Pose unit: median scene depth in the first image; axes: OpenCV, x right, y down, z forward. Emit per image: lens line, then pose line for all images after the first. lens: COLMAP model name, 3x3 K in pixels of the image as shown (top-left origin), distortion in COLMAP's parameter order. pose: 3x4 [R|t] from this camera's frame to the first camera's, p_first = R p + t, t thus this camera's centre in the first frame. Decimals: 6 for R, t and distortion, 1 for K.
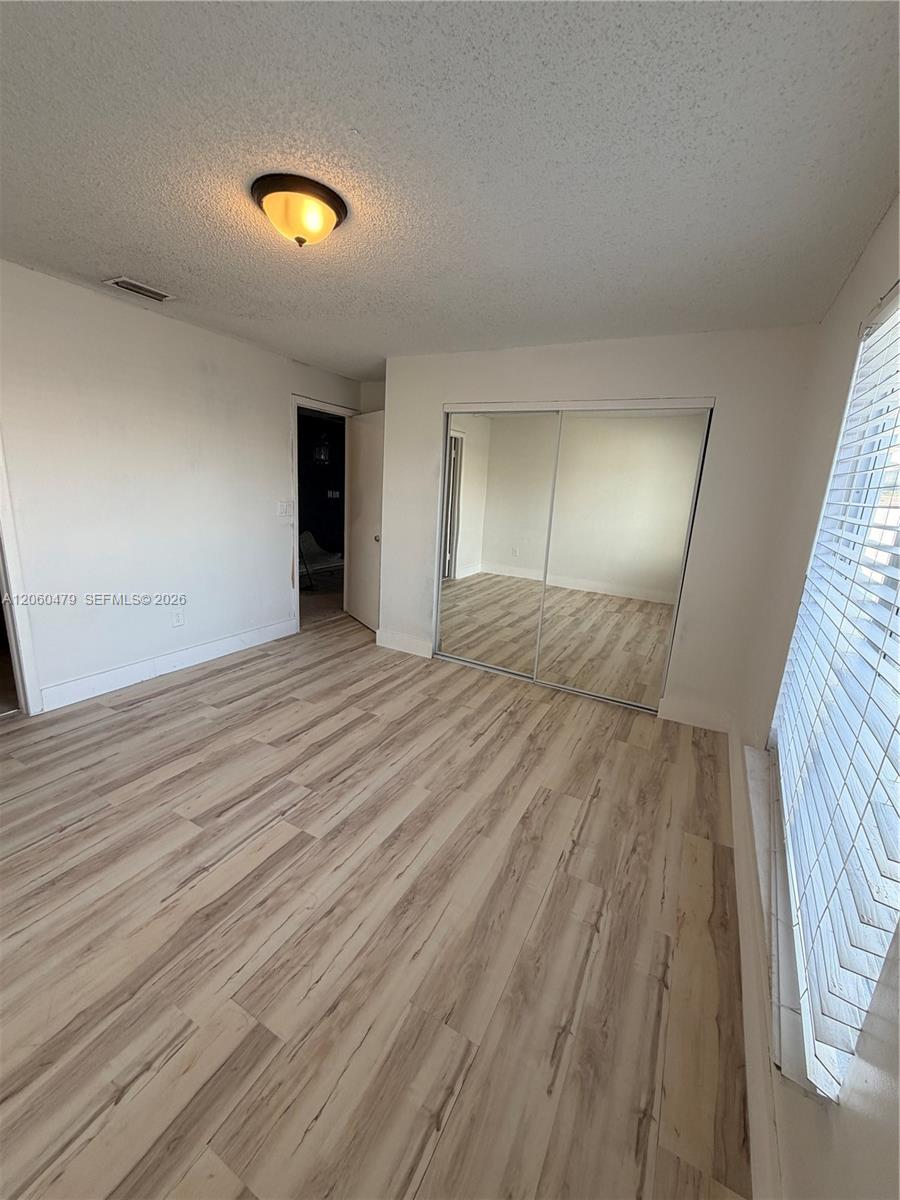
lens RADIAL K [[479.6, 0, 450.0], [0, 479.6, 600.0], [0, 0, 1]] dist [-0.000013, -0.000007]
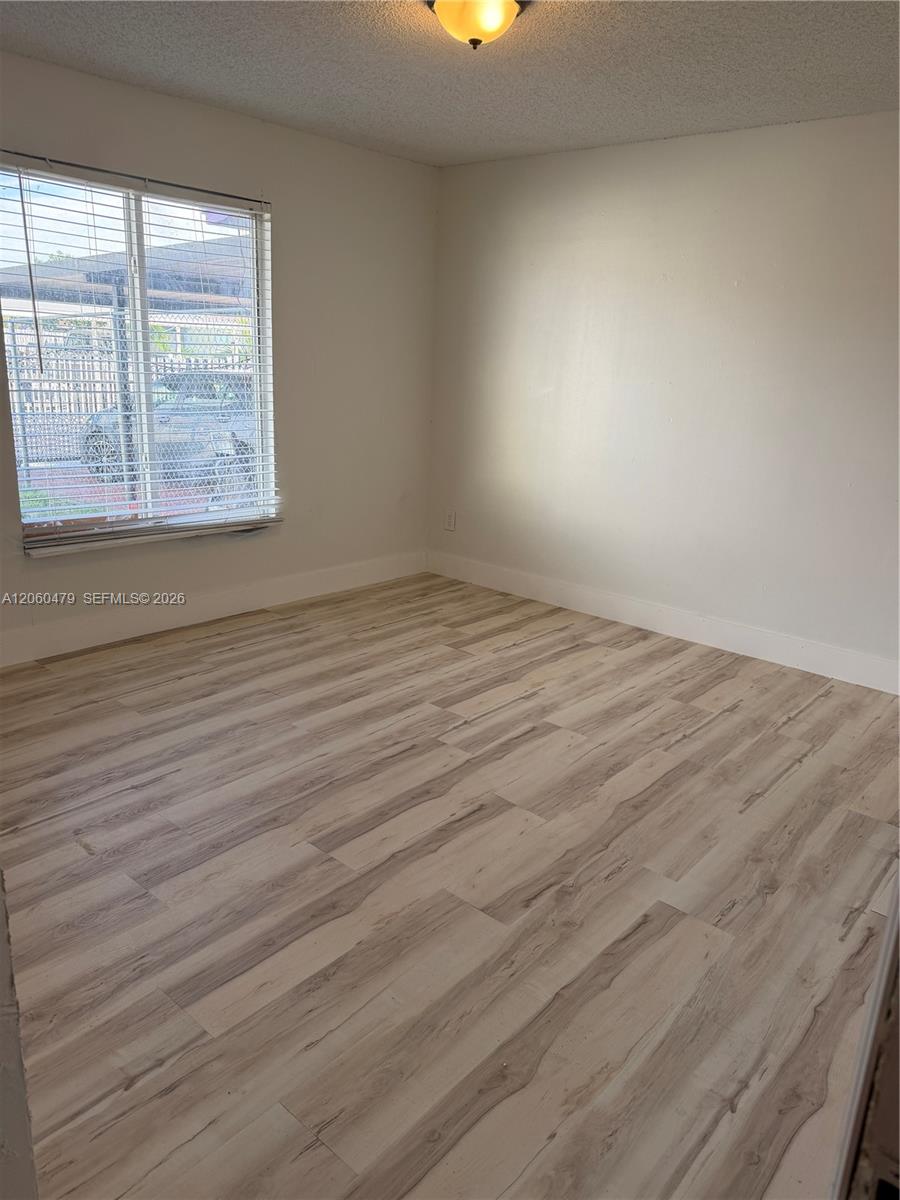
lens RADIAL K [[832.1, 0, 450.0], [0, 832.1, 600.0], [0, 0, 1]] dist [0.070600, -0.000334]
pose [[-0.970404, -0.162270, 0.178843, -0.504778], [-0.051460, 0.862531, 0.503380, -0.481983], [-0.235941, 0.479279, -0.845354, 1.995651]]
